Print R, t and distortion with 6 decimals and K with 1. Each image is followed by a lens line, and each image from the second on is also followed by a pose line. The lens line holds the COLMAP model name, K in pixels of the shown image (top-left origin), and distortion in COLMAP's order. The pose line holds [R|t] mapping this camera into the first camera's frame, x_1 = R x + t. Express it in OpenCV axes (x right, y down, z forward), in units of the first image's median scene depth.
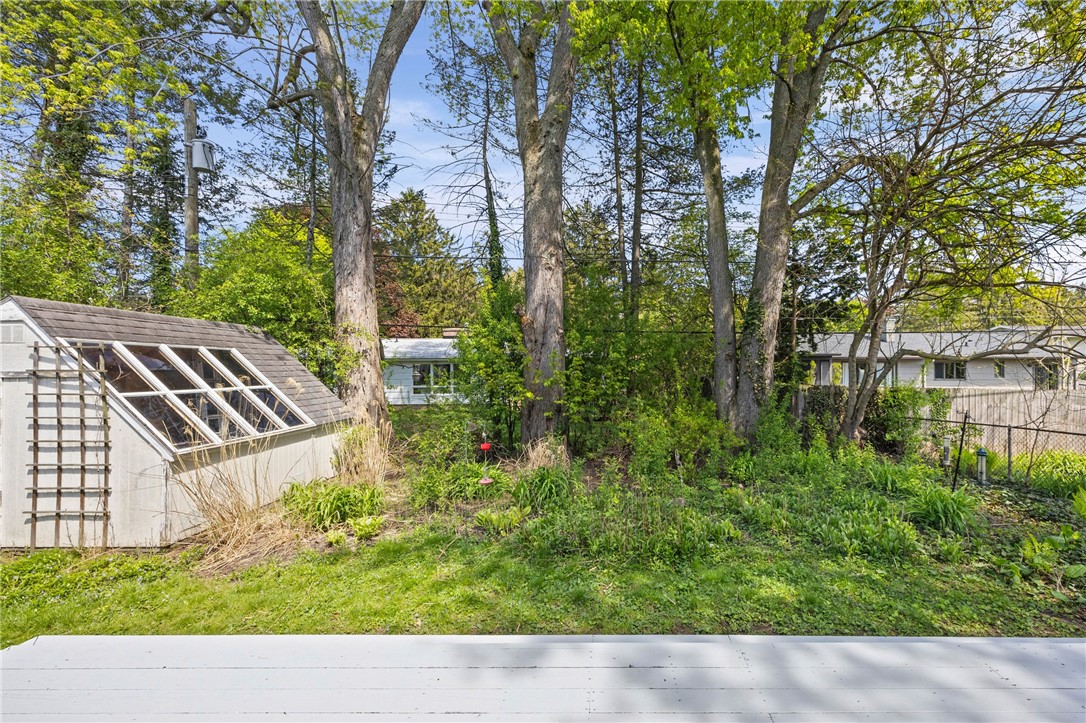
lens RADIAL K [[419.7, 0, 540.7], [0, 419.7, 362.7], [0, 0, 1]] dist [-0.011322, 0.000003]
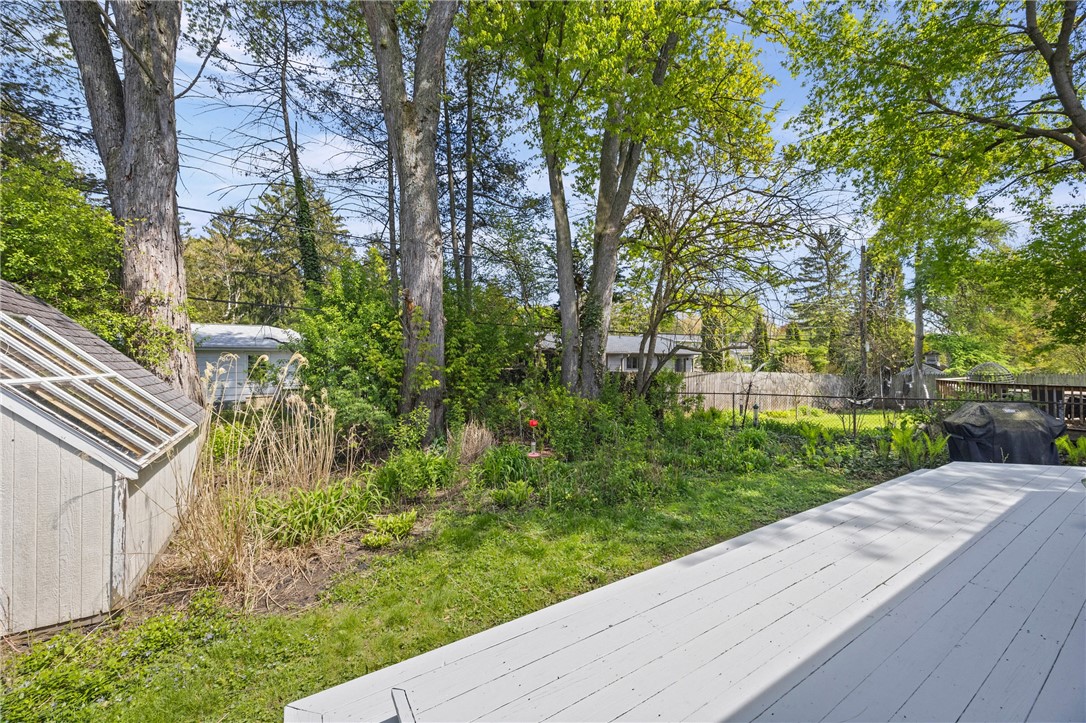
lens RADIAL K [[419.7, 0, 508.2], [0, 419.7, 360.4], [0, 0, 1]] dist [-0.011322, 0.000003]
pose [[0.845158, 0.007639, 0.534463, -0.340431], [-0.012319, 0.999911, 0.005189, 0.016025], [-0.534375, -0.010970, 0.845176, 0.050811]]
